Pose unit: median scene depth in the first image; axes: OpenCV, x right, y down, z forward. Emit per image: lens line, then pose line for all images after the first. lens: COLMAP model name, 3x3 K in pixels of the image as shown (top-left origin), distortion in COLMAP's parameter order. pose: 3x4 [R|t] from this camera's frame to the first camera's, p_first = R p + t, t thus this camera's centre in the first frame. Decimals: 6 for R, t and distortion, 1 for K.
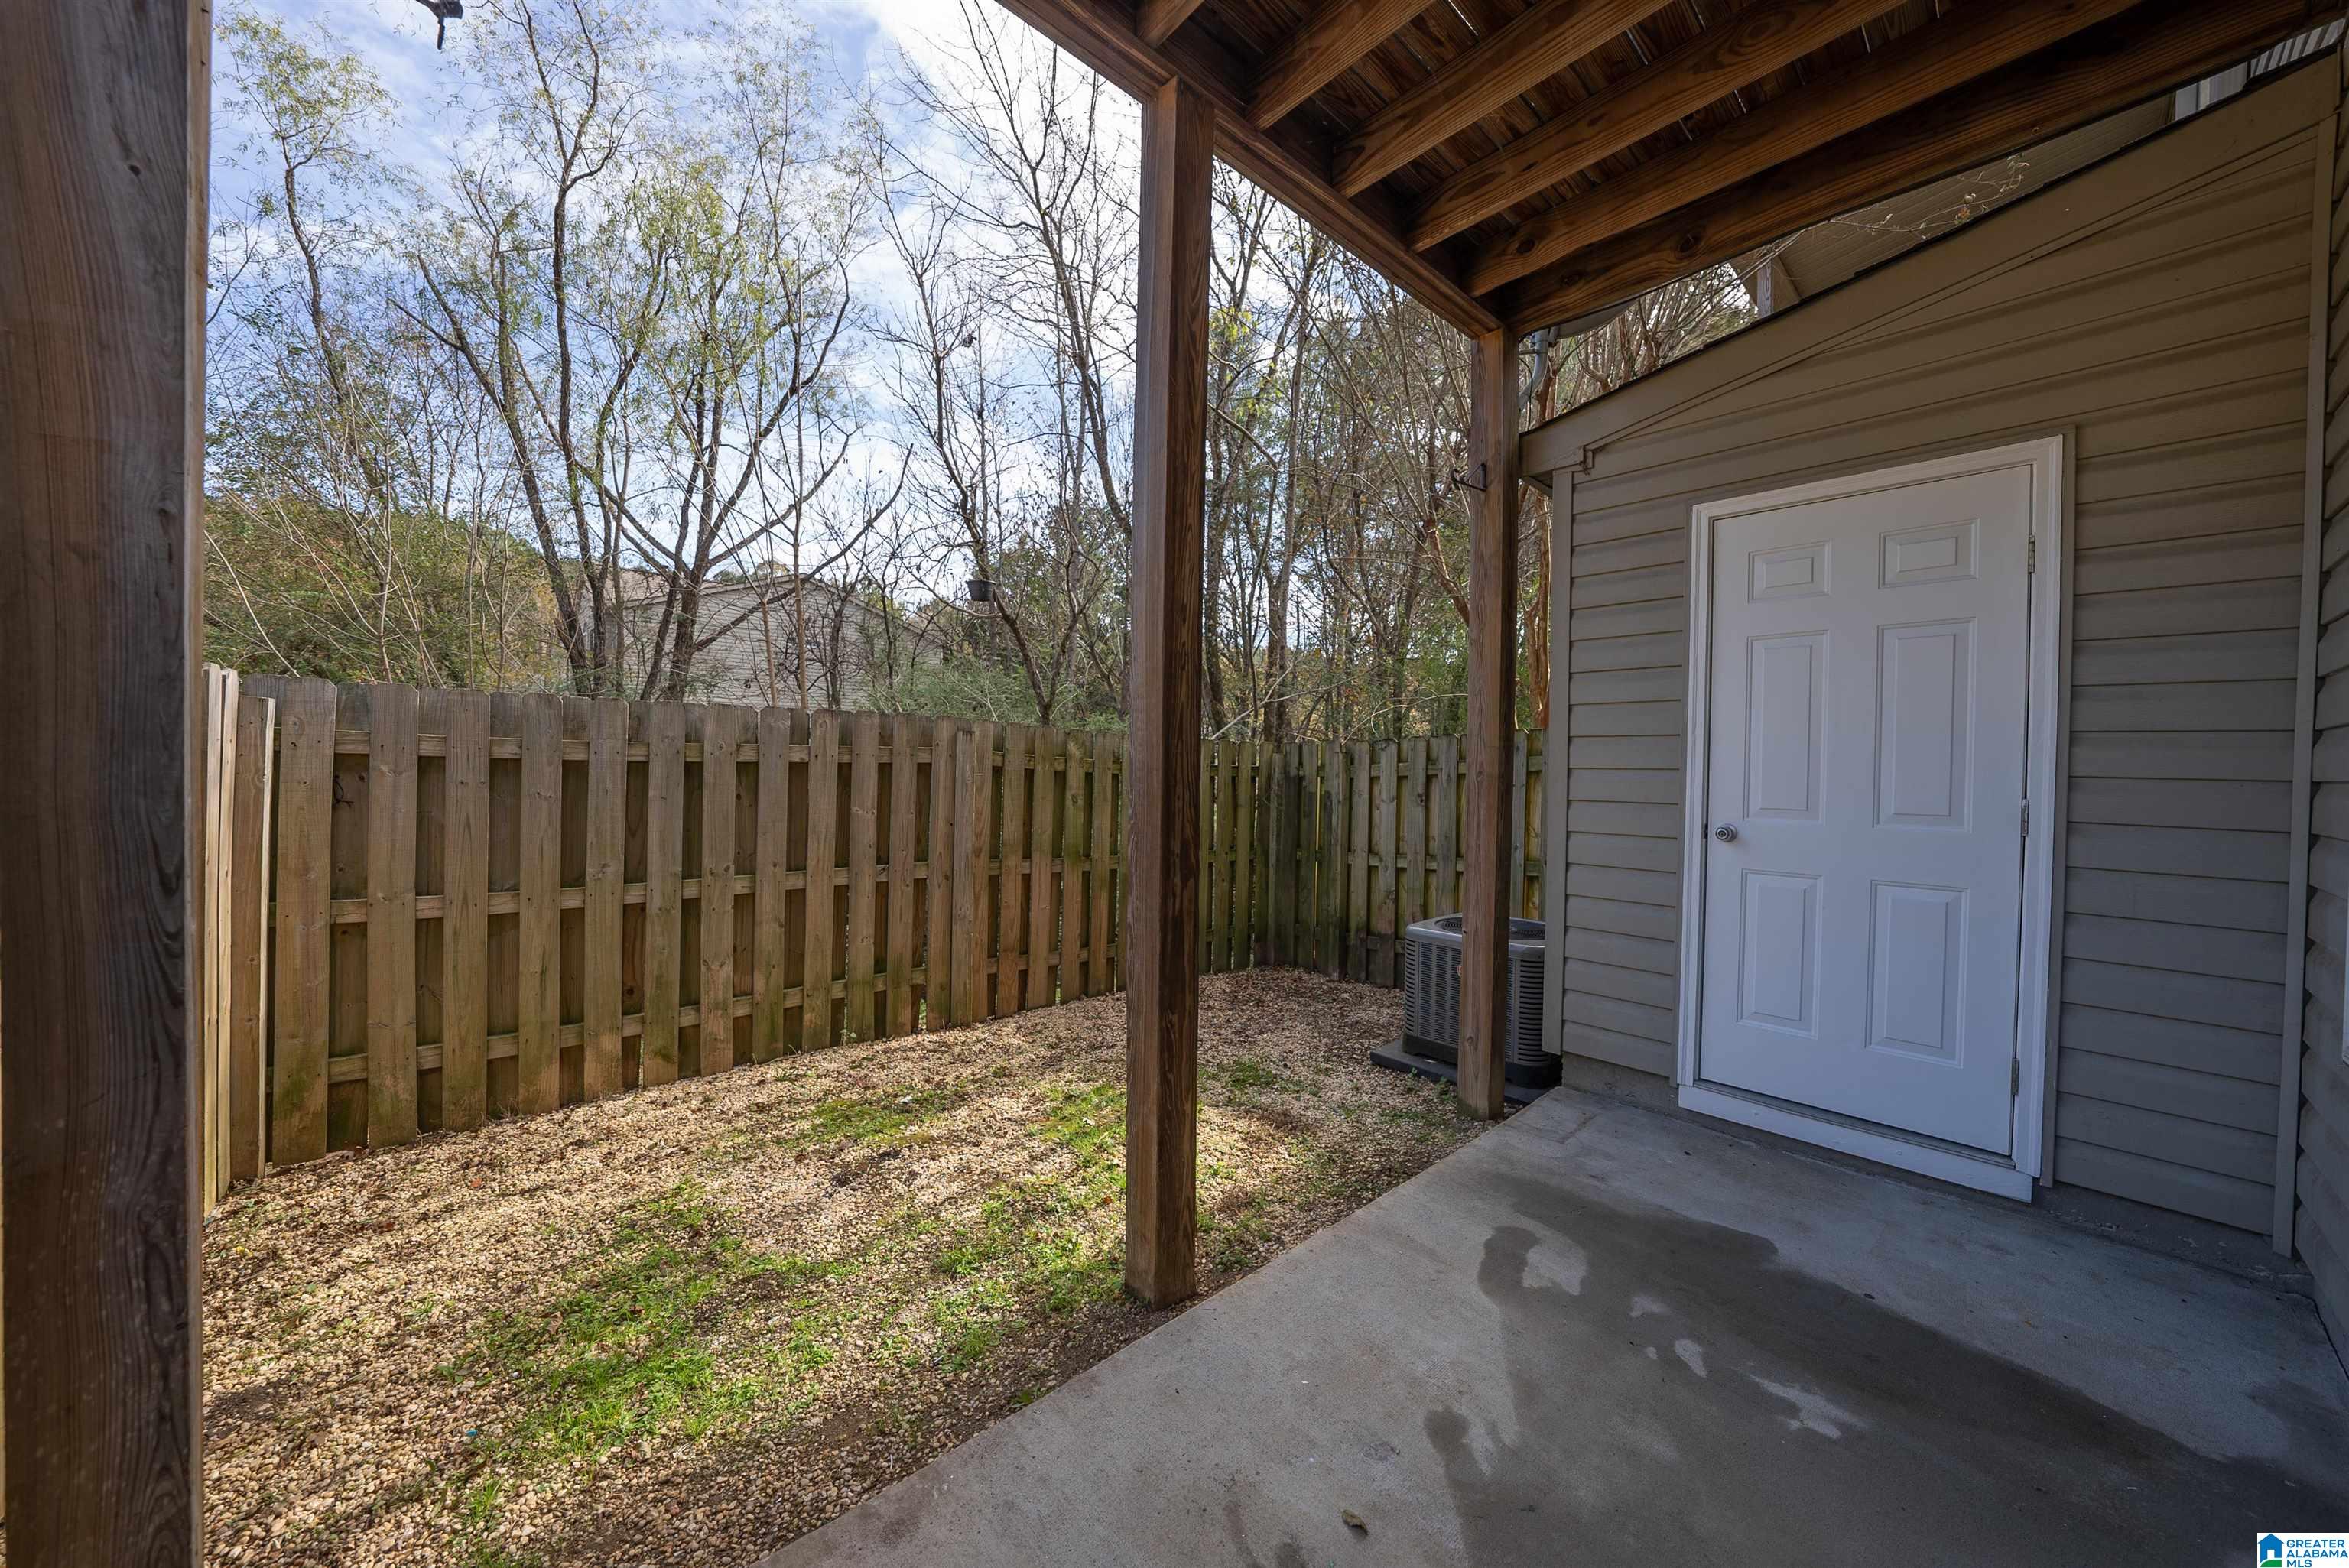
lens RADIAL K [[817.1, 0, 1172.2], [0, 817.1, 774.0], [0, 0, 1]] dist [-0.017021, 0.001842]
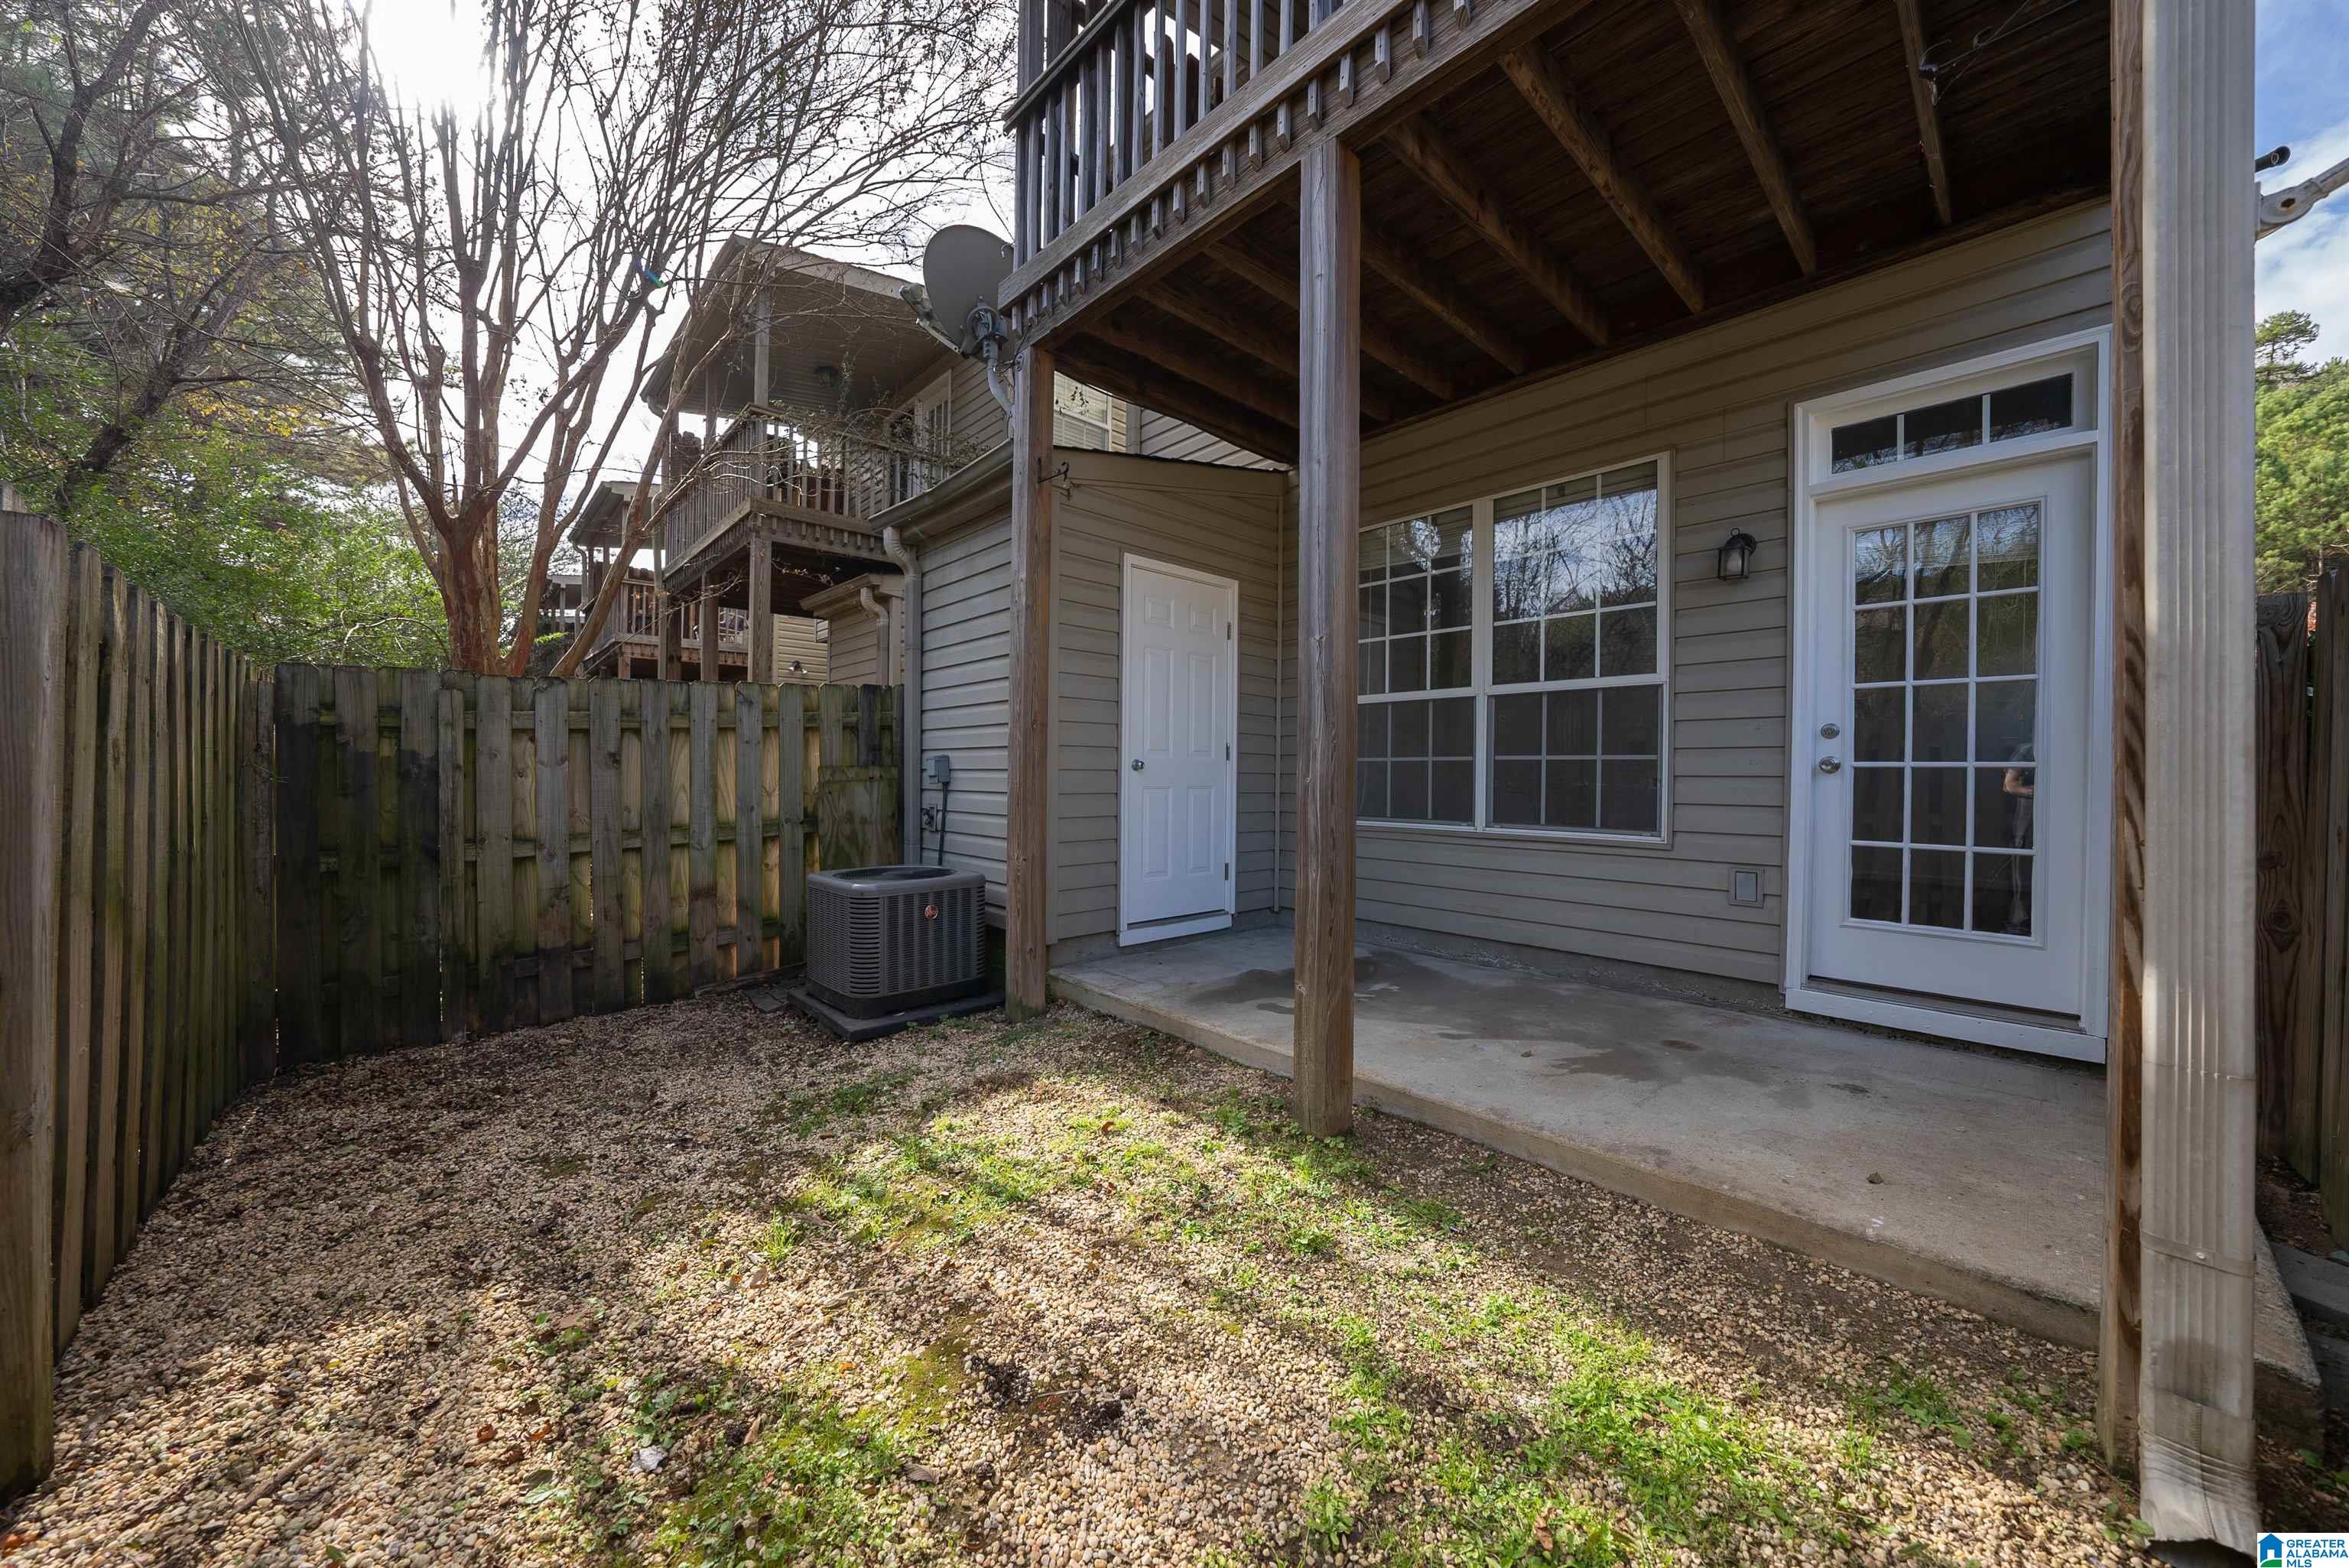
lens RADIAL K [[817.1, 0, 1168.6], [0, 817.1, 778.6], [0, 0, 1]] dist [-0.017021, 0.001842]
pose [[-0.013894, -0.020309, 0.999697, -0.794150], [0.000080, 0.999794, 0.020312, 0.056167], [-0.999903, 0.000362, -0.013889, 0.817461]]
